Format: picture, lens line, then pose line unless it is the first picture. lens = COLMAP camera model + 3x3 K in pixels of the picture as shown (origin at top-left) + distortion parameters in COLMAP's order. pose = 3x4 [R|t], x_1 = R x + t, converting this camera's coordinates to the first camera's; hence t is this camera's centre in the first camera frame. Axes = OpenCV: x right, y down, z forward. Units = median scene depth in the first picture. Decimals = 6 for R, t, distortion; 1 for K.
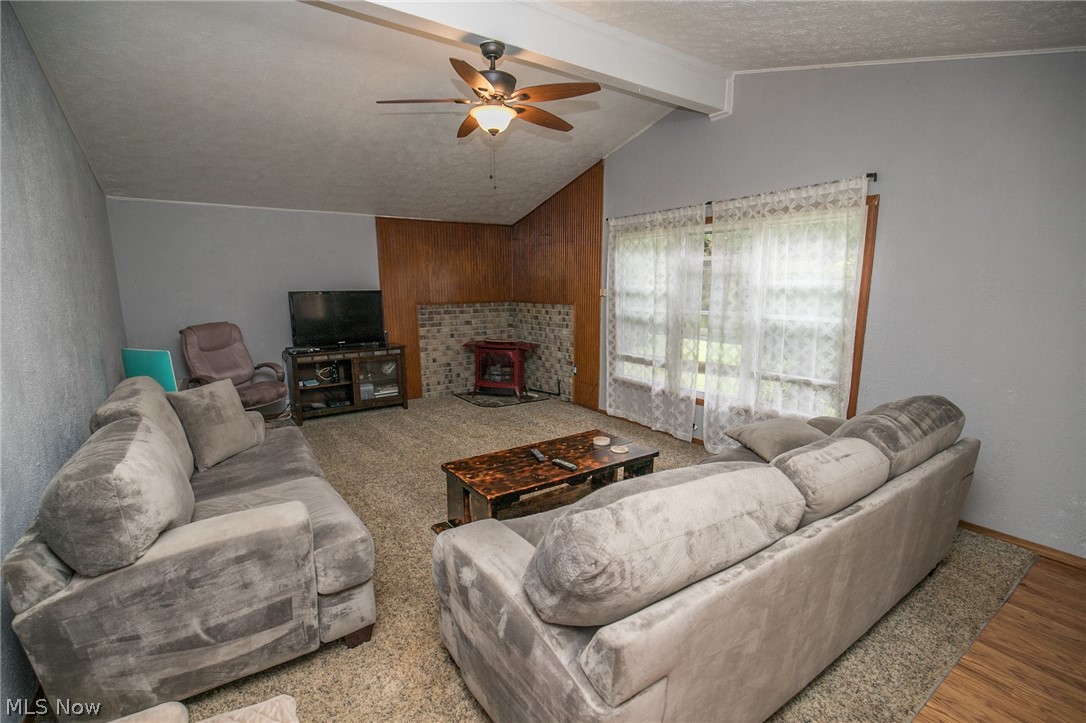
lens RADIAL K [[489.7, 0, 537.6], [0, 489.7, 367.0], [0, 0, 1]] dist [-0.015880, 0.002173]
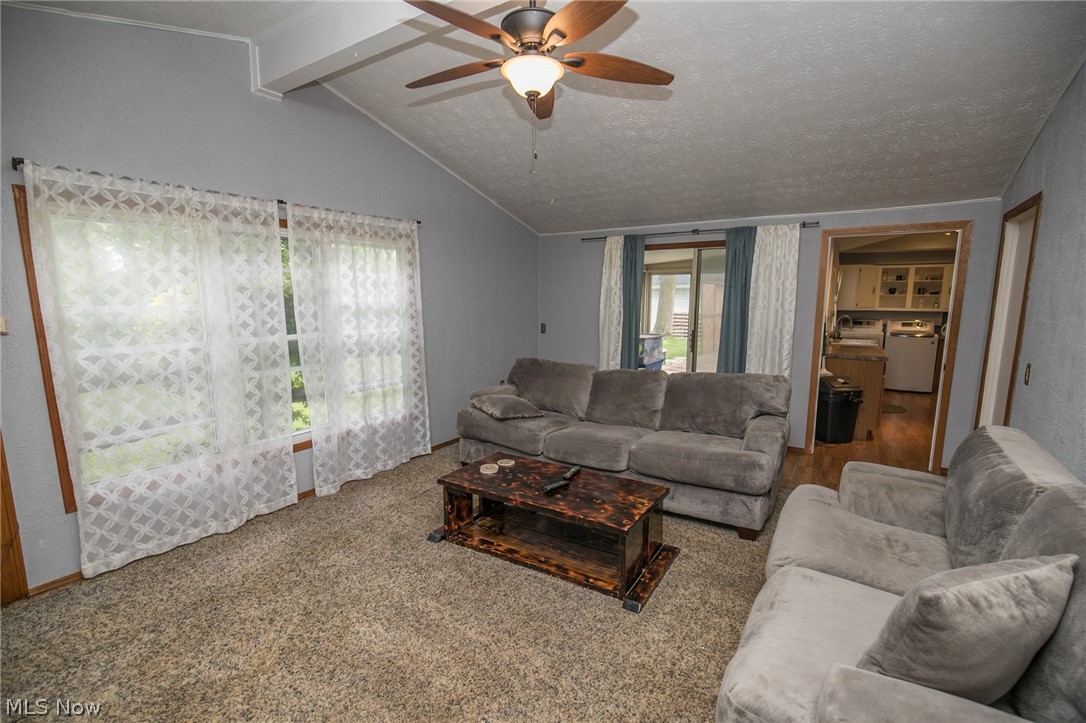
lens RADIAL K [[489.7, 0, 546.7], [0, 489.7, 372.9], [0, 0, 1]] dist [-0.015880, 0.002173]
pose [[-0.397647, -0.136618, 0.907310, -0.606641], [0.163226, 0.962547, 0.216473, -0.171874], [-0.902903, 0.234176, -0.360455, 0.988047]]
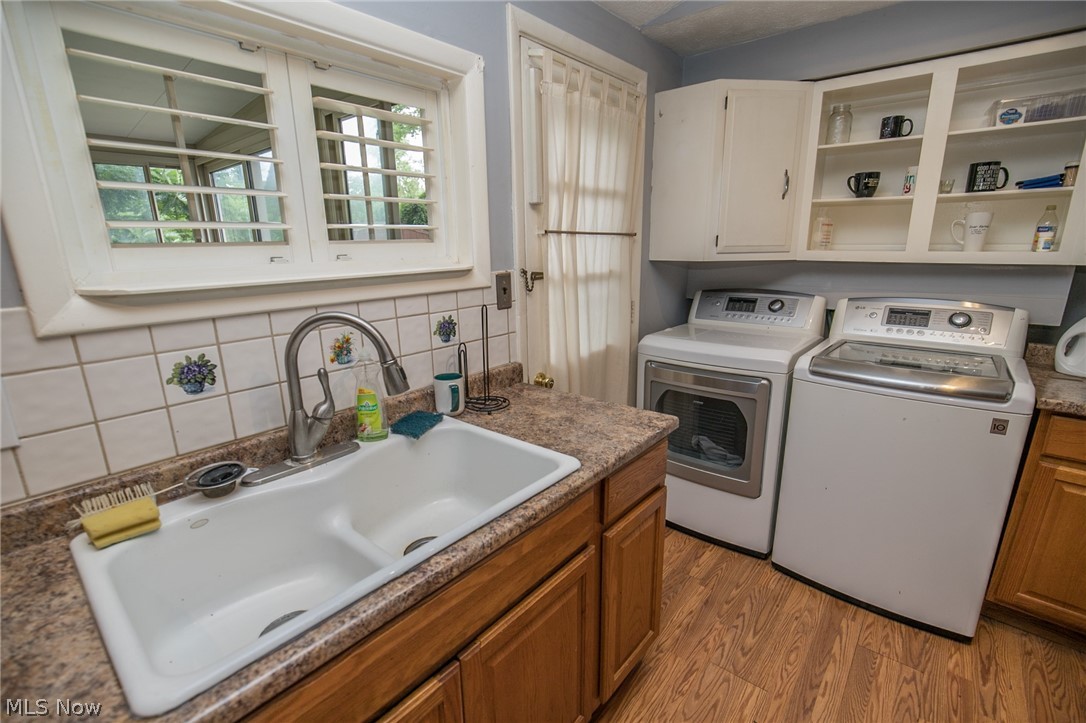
lens RADIAL K [[489.7, 0, 542.6], [0, 489.7, 371.3], [0, 0, 1]] dist [-0.015880, 0.002173]
pose [[-0.268435, -0.237106, 0.933662, -0.545256], [0.179910, 0.939840, 0.290400, -0.149127], [-0.946348, 0.245929, -0.209628, 0.872956]]
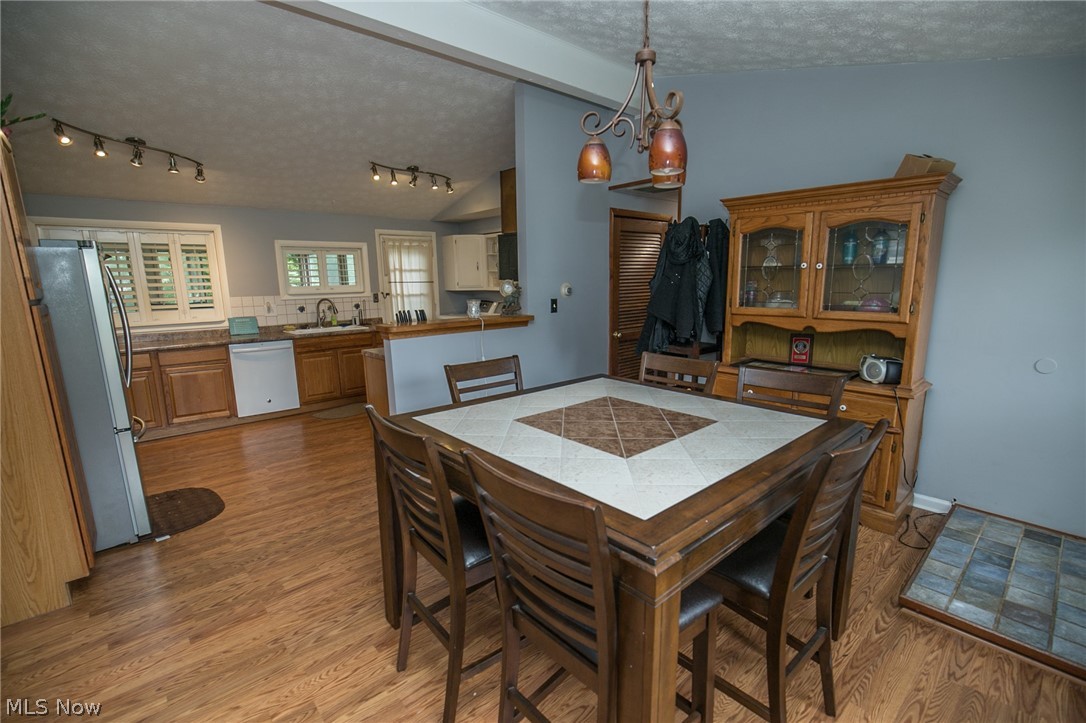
lens RADIAL K [[489.7, 0, 538.5], [0, 489.7, 367.0], [0, 0, 1]] dist [-0.015880, 0.002173]
pose [[-0.129401, -0.170026, 0.976907, -0.632406], [0.186273, 0.963483, 0.192364, -0.144875], [-0.973939, 0.206863, -0.093004, 0.845368]]
